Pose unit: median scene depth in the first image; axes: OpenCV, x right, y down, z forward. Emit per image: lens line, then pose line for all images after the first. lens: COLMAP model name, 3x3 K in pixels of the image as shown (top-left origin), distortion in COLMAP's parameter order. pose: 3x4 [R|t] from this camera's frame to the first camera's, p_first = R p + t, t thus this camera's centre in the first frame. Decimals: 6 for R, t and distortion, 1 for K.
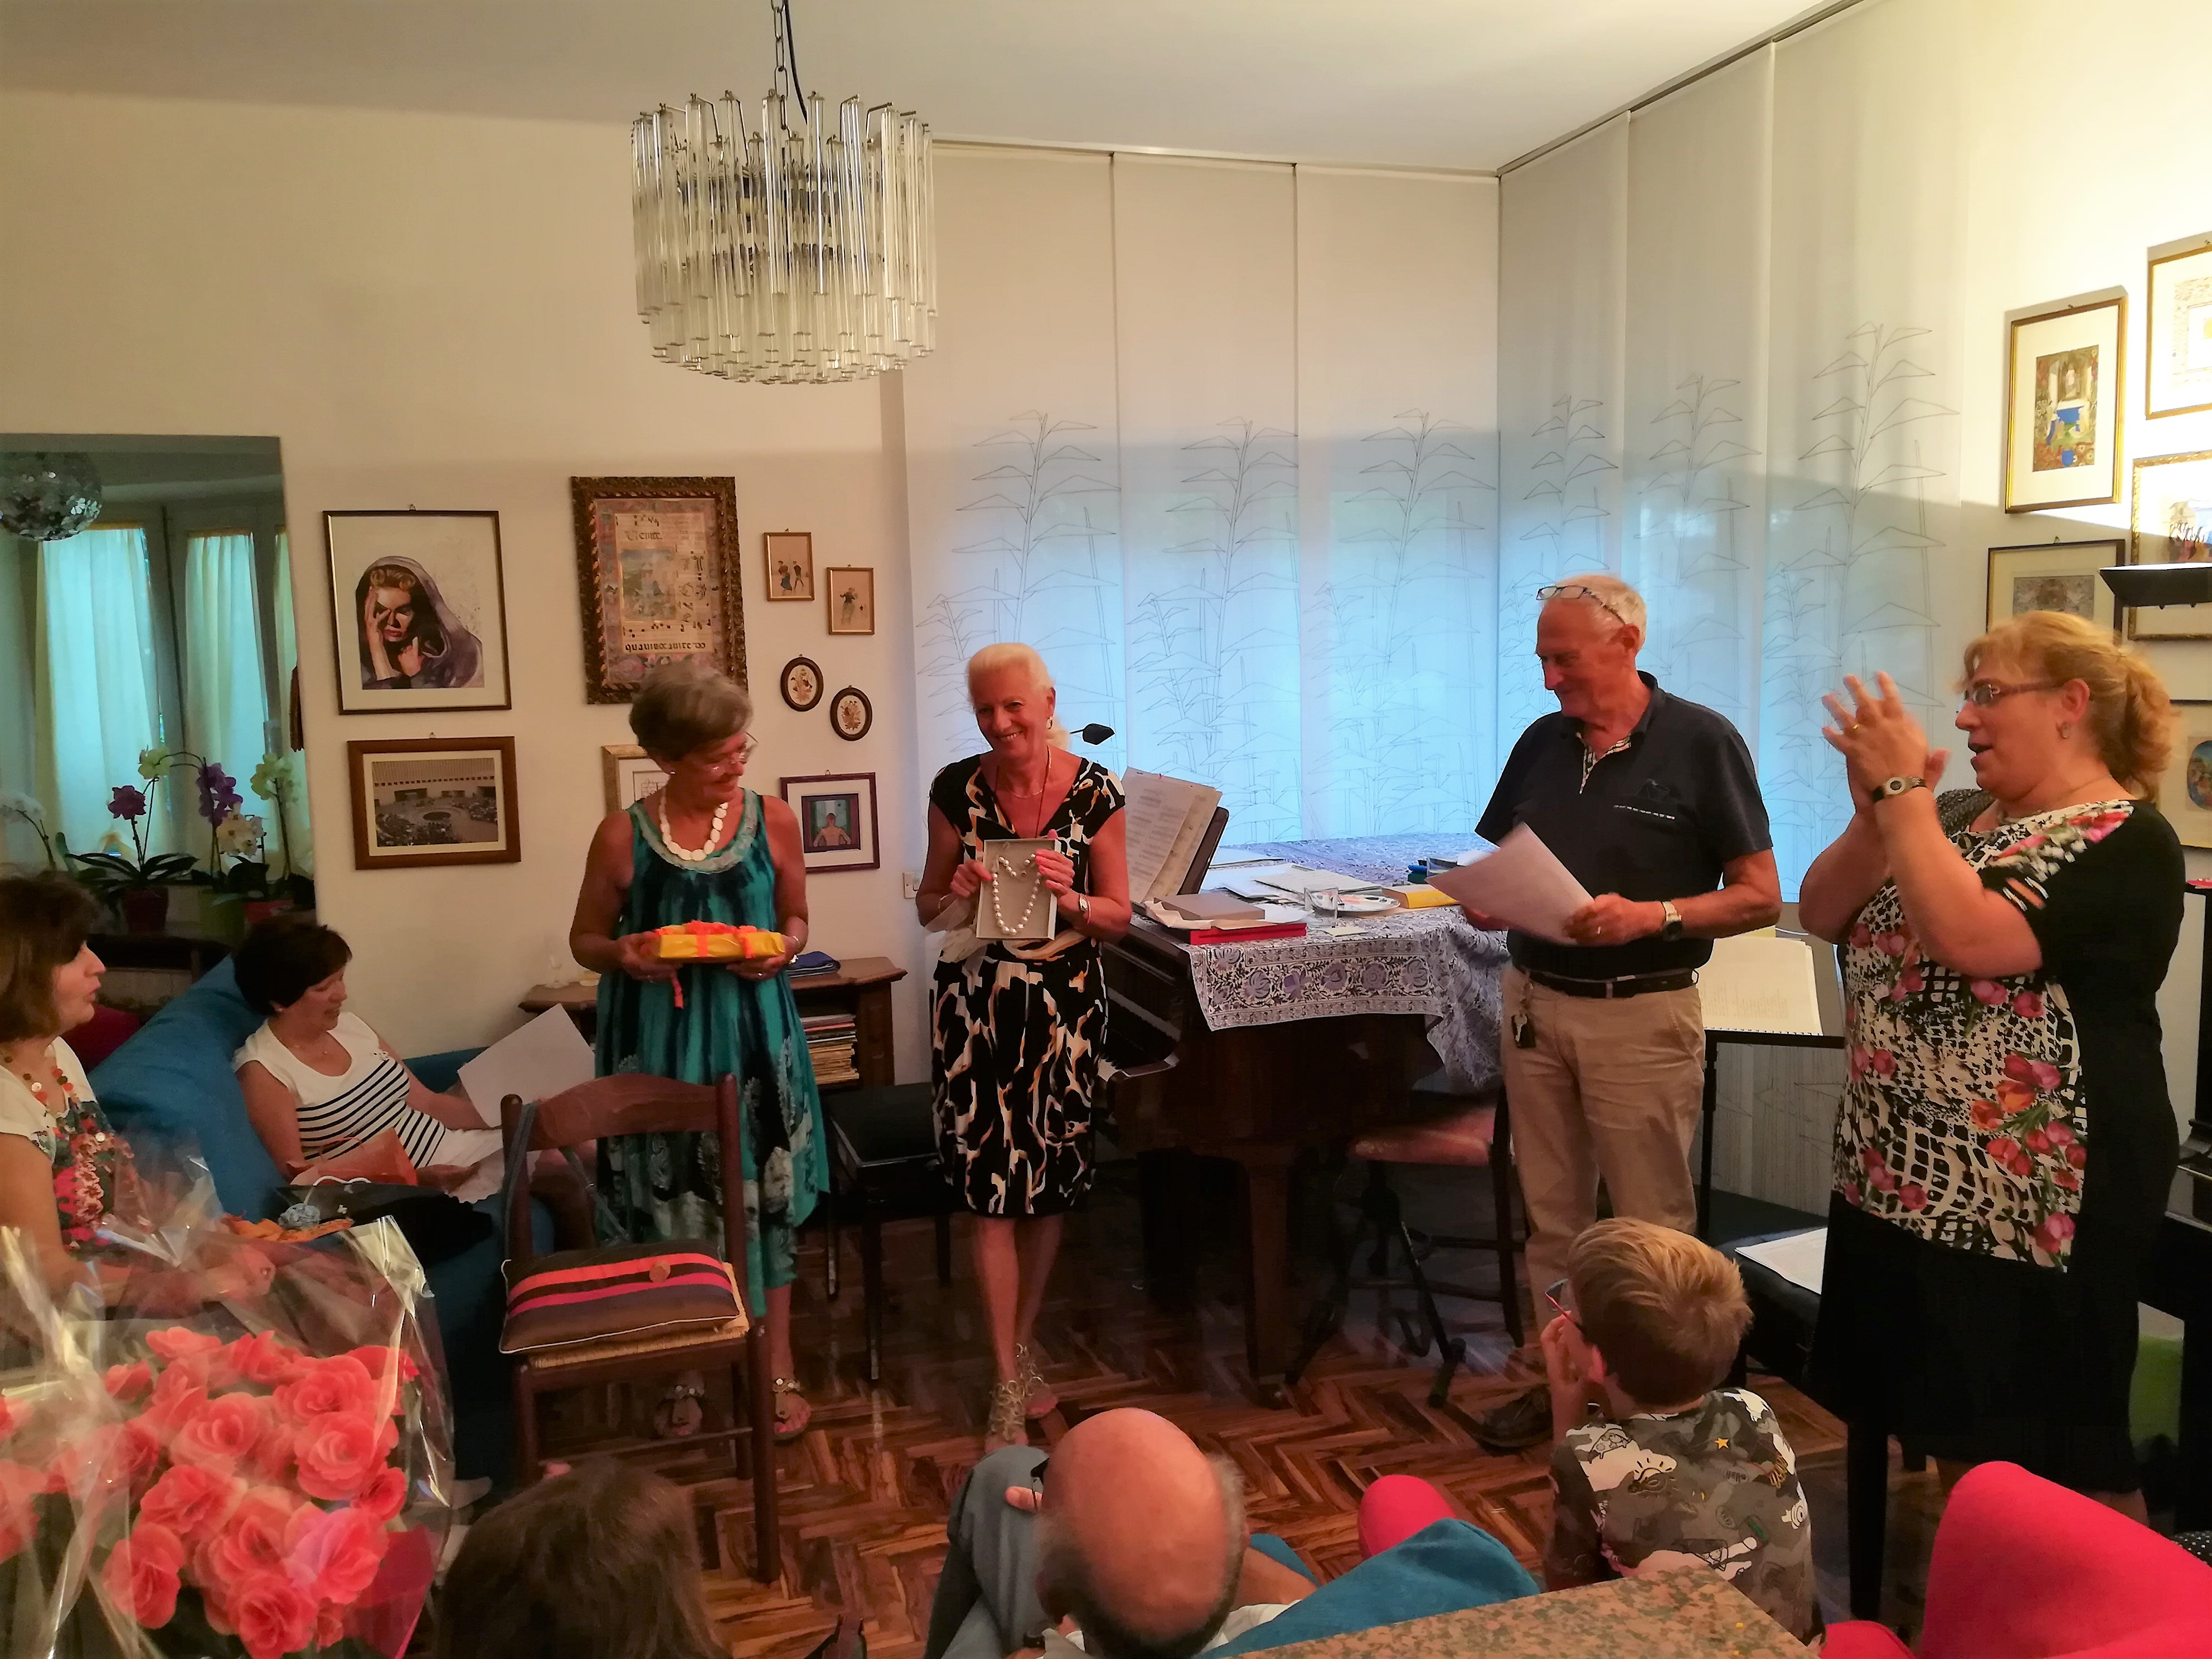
lens RADIAL K [[1702.8, 0, 1130.3], [0, 1702.8, 863.1], [0, 0, 1]] dist [0.022739, -0.025557]
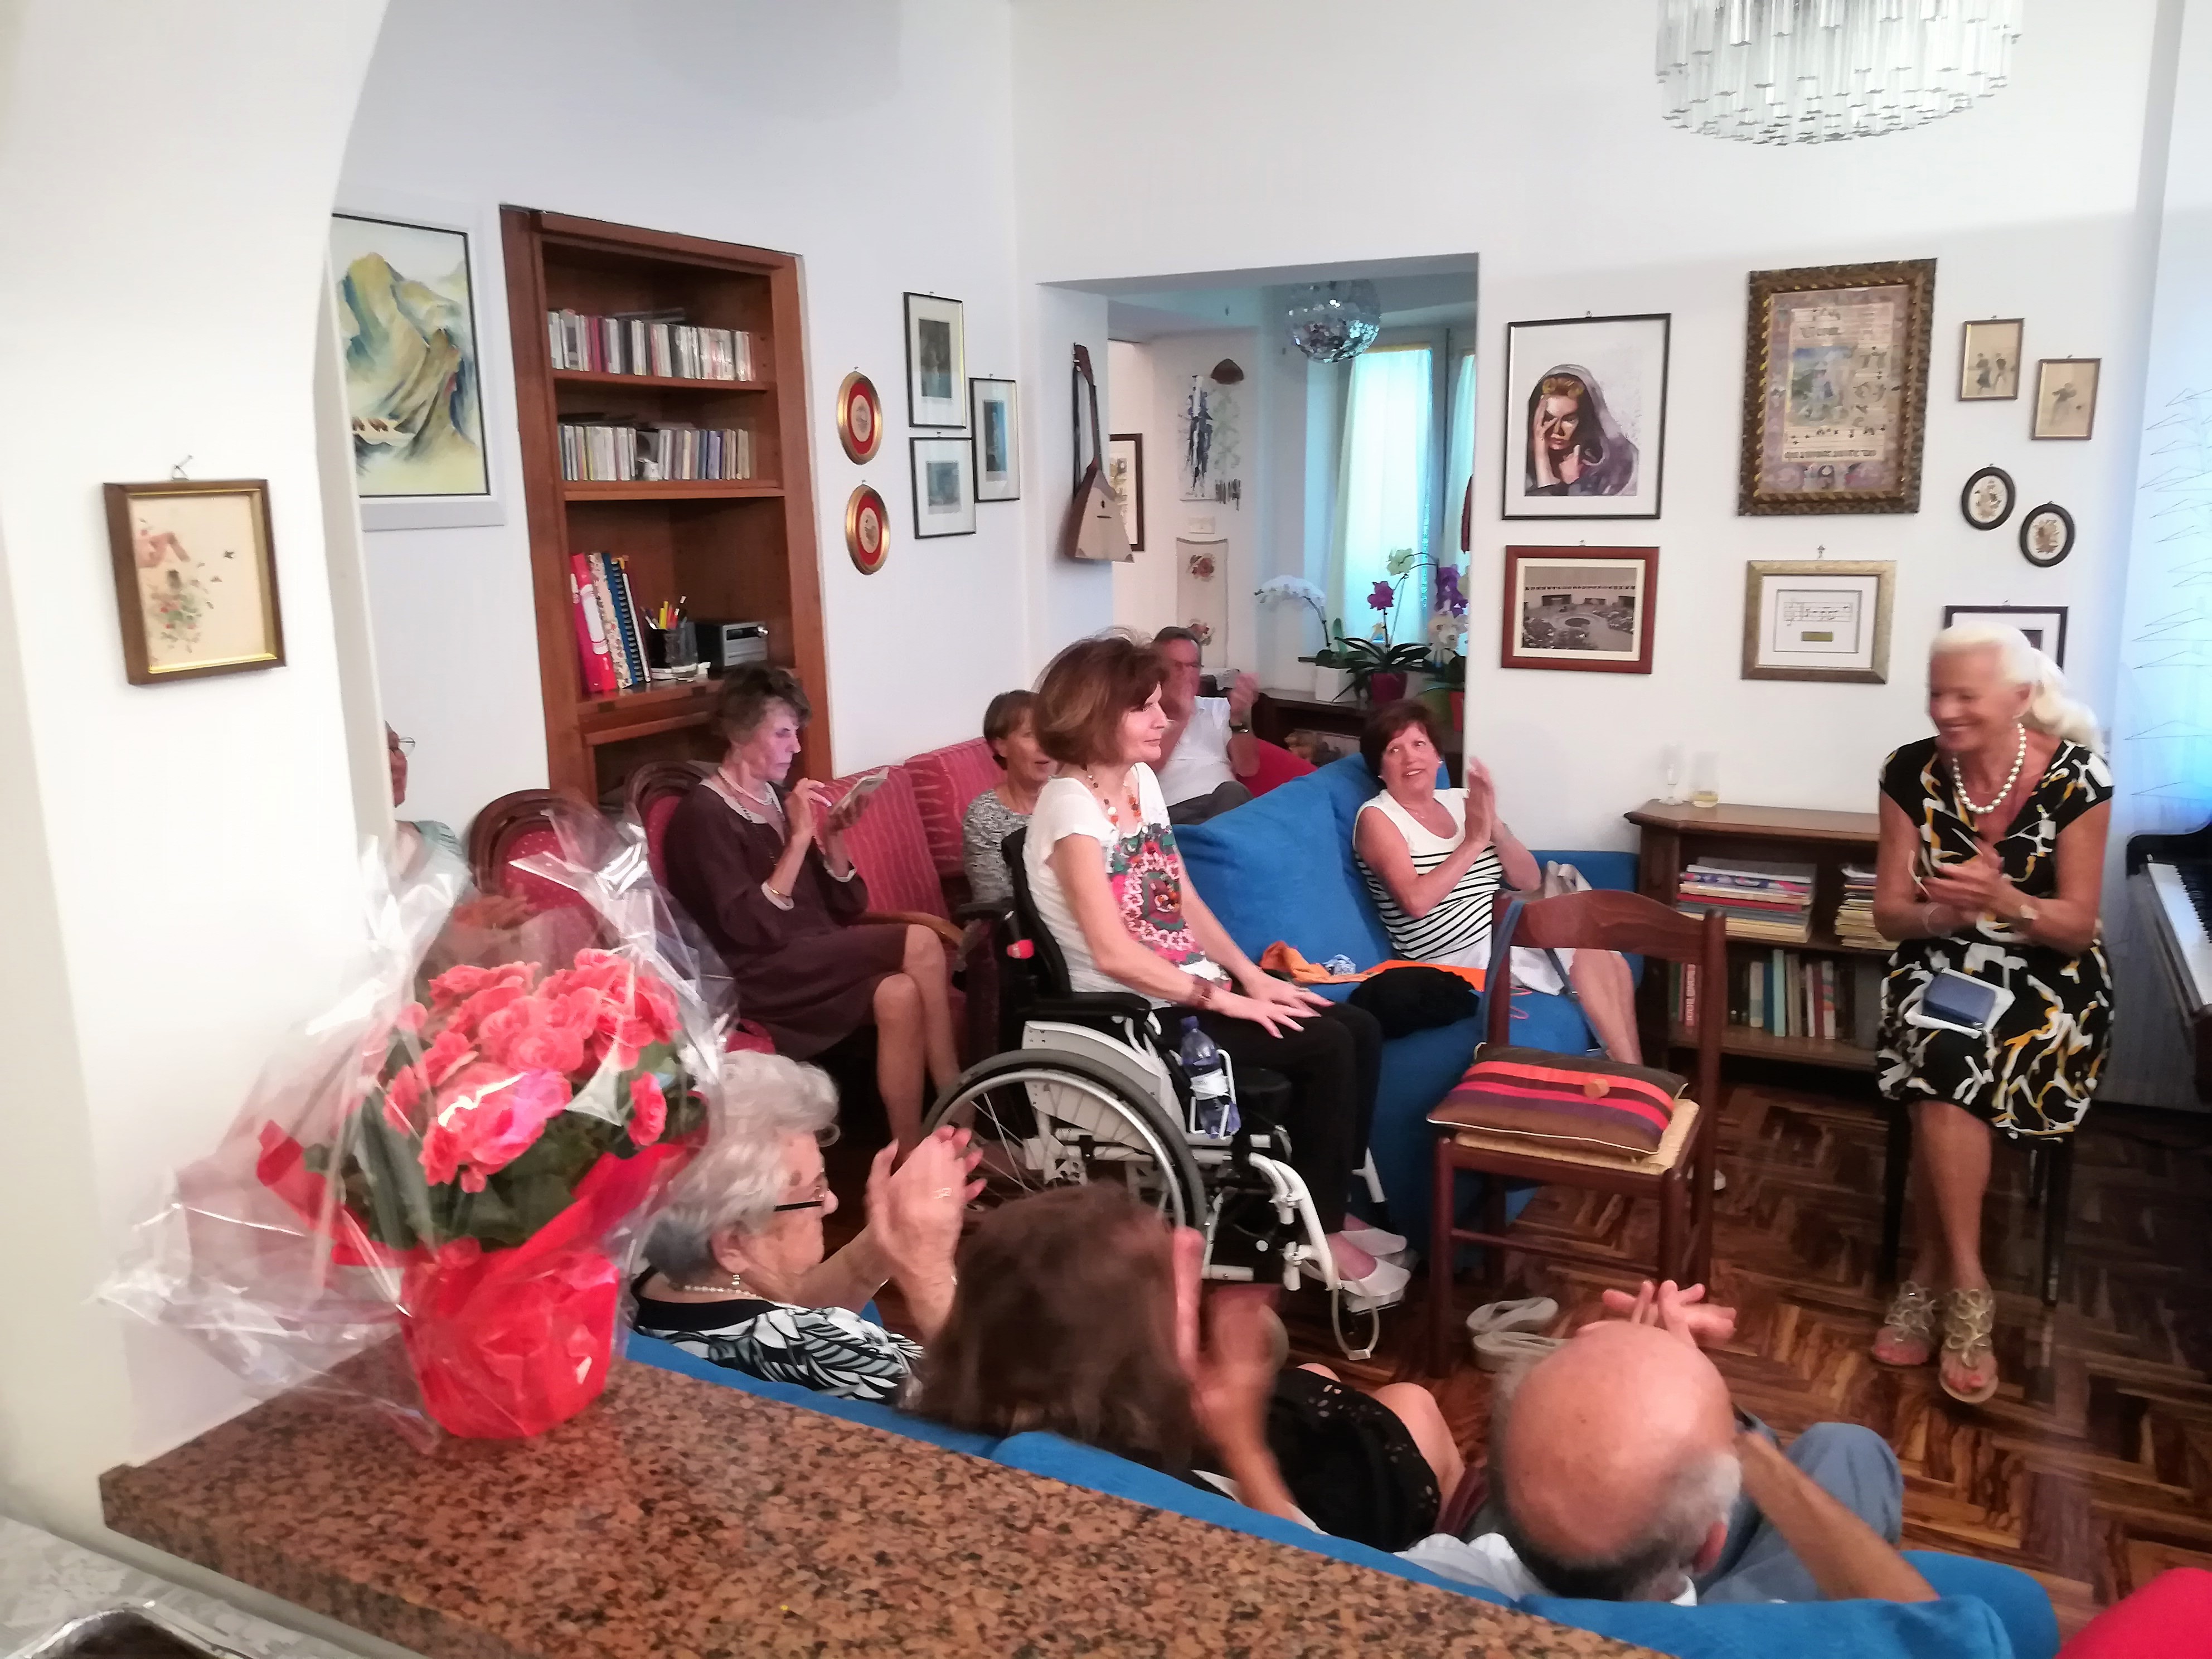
lens RADIAL K [[1702.8, 0, 1101.8], [0, 1702.8, 856.6], [0, 0, 1]] dist [0.022739, -0.025557]
pose [[0.717191, 0.162047, -0.677774, 0.108443], [-0.092740, 0.986131, 0.137638, -0.003240], [0.690678, -0.035856, 0.722272, 0.053624]]
